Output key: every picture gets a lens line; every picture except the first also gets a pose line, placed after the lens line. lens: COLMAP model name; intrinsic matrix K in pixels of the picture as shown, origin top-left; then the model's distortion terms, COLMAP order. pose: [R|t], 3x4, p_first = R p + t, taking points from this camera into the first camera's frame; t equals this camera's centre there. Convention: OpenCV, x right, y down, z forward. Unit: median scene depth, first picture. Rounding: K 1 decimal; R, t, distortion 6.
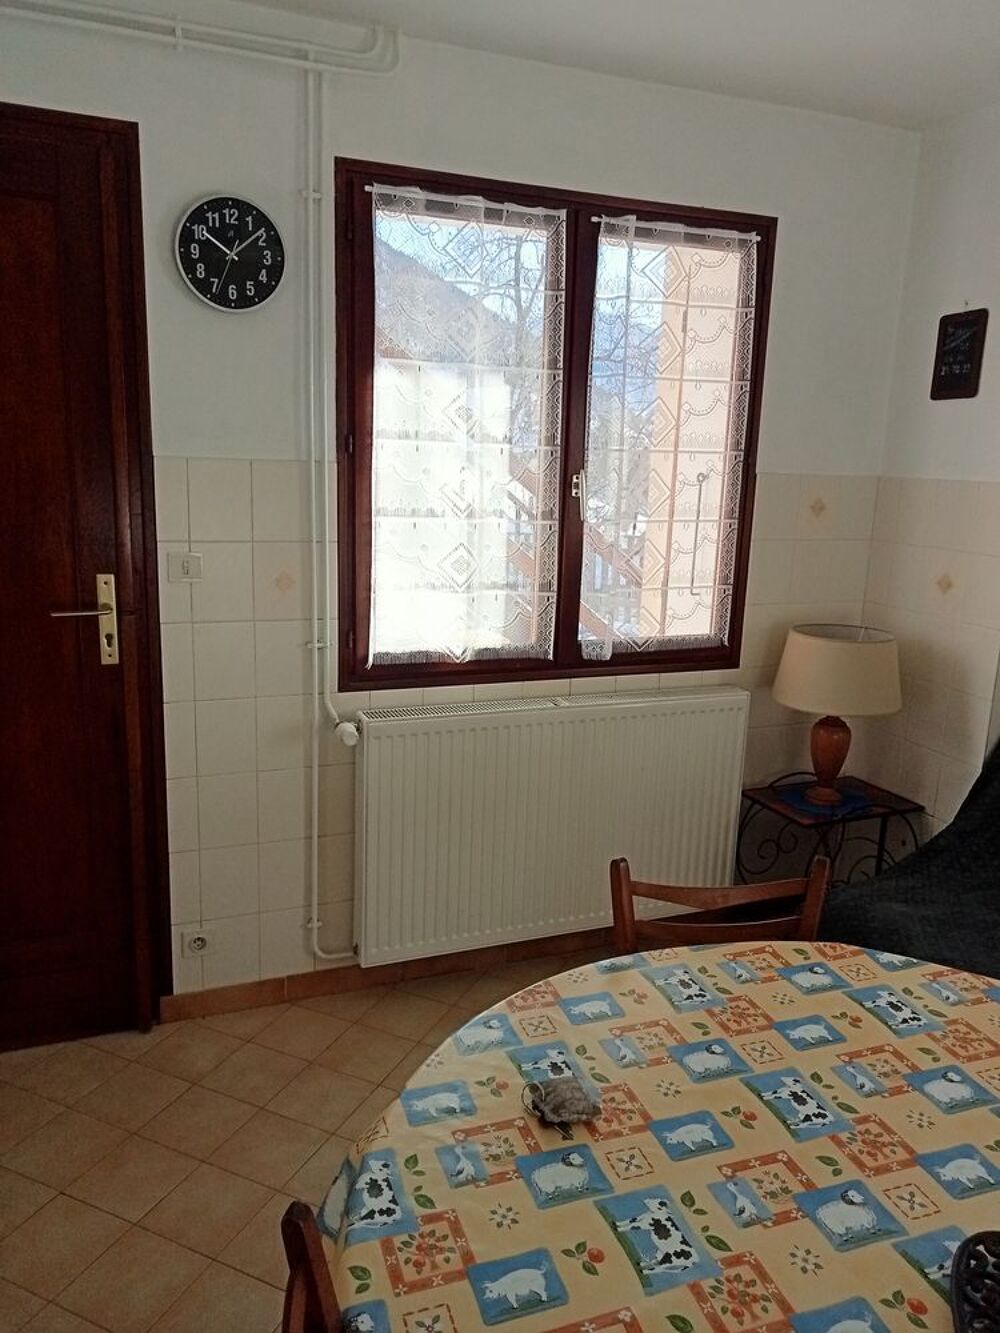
lens RADIAL K [[989.9, 0, 501.0], [0, 989.9, 665.8], [0, 0, 1]] dist [0.003118, 0.005528]
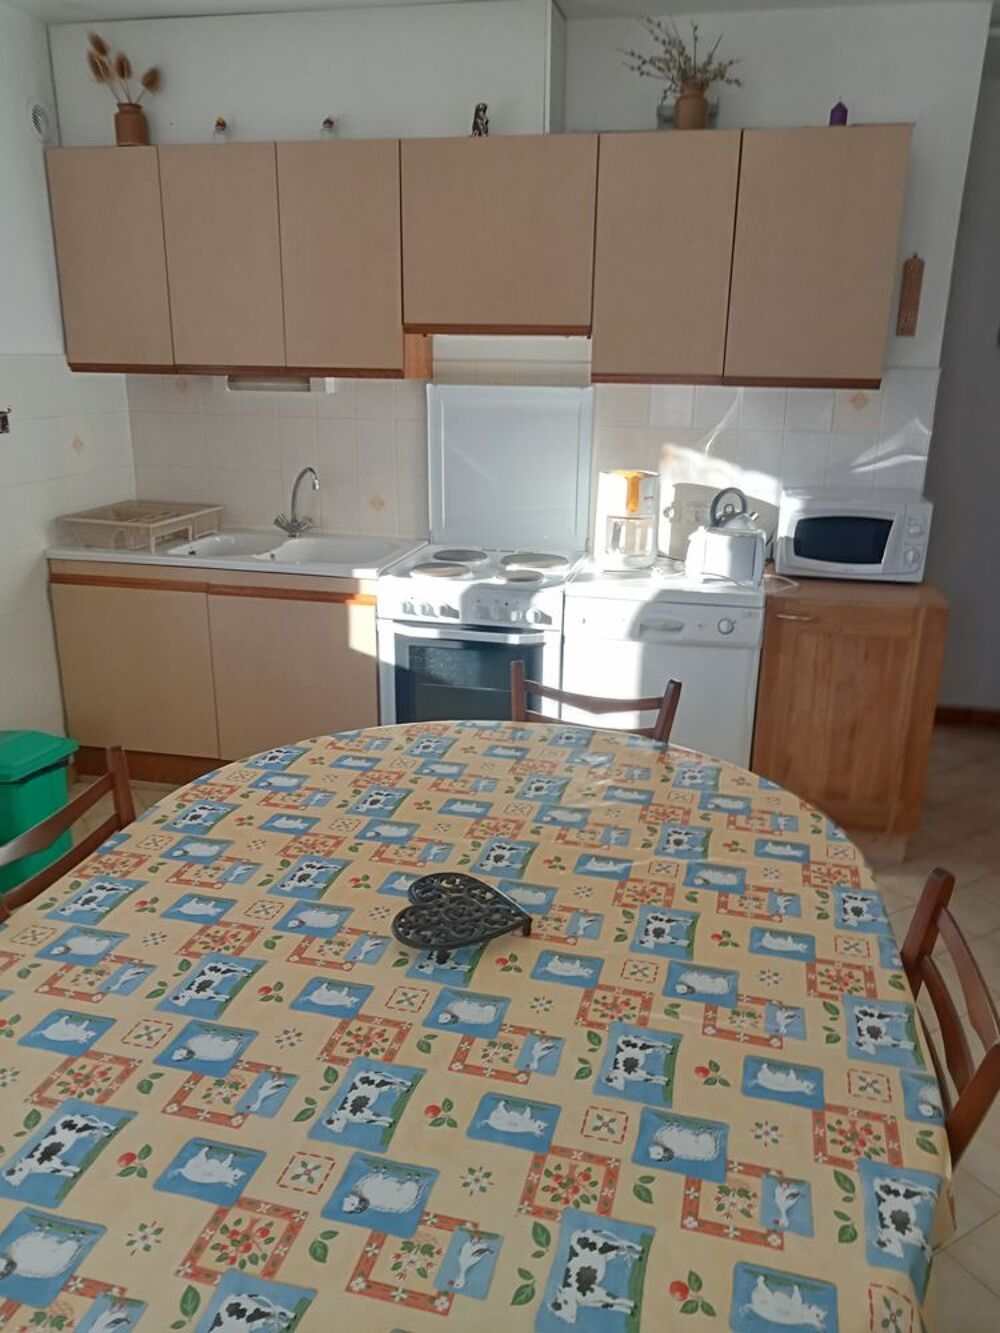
lens RADIAL K [[989.9, 0, 502.1], [0, 989.9, 666.5], [0, 0, 1]] dist [0.003118, 0.005528]
pose [[-0.825611, -0.206658, 0.525033, -0.190635], [0.084108, 0.875042, 0.476684, -0.322738], [-0.557936, 0.437715, -0.705063, 1.554628]]
